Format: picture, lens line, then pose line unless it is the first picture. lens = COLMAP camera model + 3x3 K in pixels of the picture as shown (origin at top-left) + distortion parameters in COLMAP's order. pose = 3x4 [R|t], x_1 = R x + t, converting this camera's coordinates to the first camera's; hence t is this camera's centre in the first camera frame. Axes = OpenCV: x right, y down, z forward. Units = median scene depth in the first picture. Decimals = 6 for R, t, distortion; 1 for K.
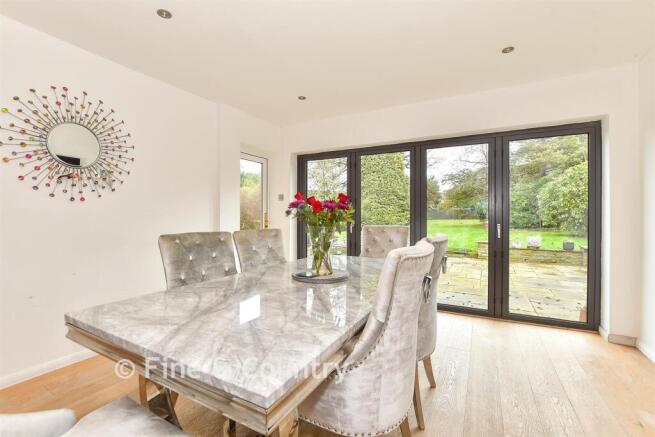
lens RADIAL K [[289.9, 0, 328.1], [0, 289.9, 217.1], [0, 0, 1]] dist [-0.018495, 0.000859]
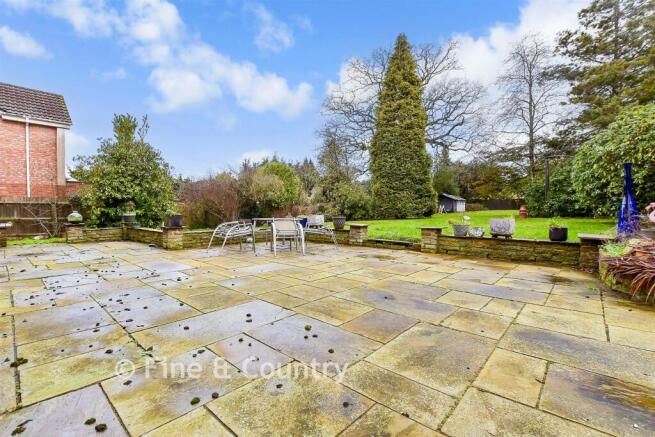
lens RADIAL K [[289.9, 0, 322.5], [0, 289.9, 217.5], [0, 0, 1]] dist [-0.018495, 0.000859]
pose [[0.972043, 0.004532, -0.234760, 0.352177], [0.001264, 0.999698, 0.024534, 0.035802], [0.234801, -0.024145, 0.971744, 0.220768]]
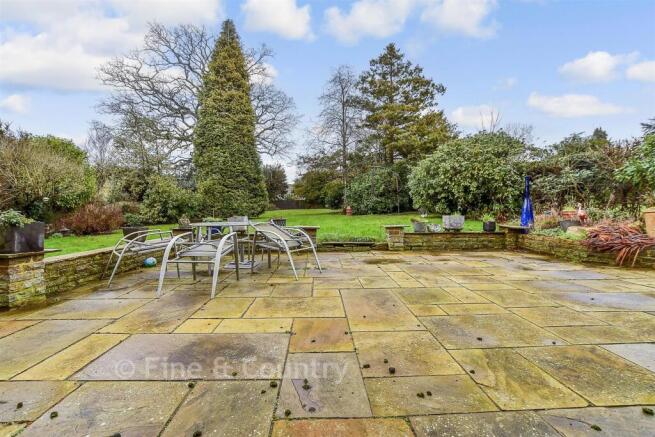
lens RADIAL K [[289.9, 0, 323.3], [0, 289.9, 216.4], [0, 0, 1]] dist [-0.018495, 0.000859]
pose [[0.869492, -0.020436, 0.493524, 0.041824], [0.009786, 0.999660, 0.024152, 0.035232], [-0.493850, -0.016170, 0.869397, 0.377781]]
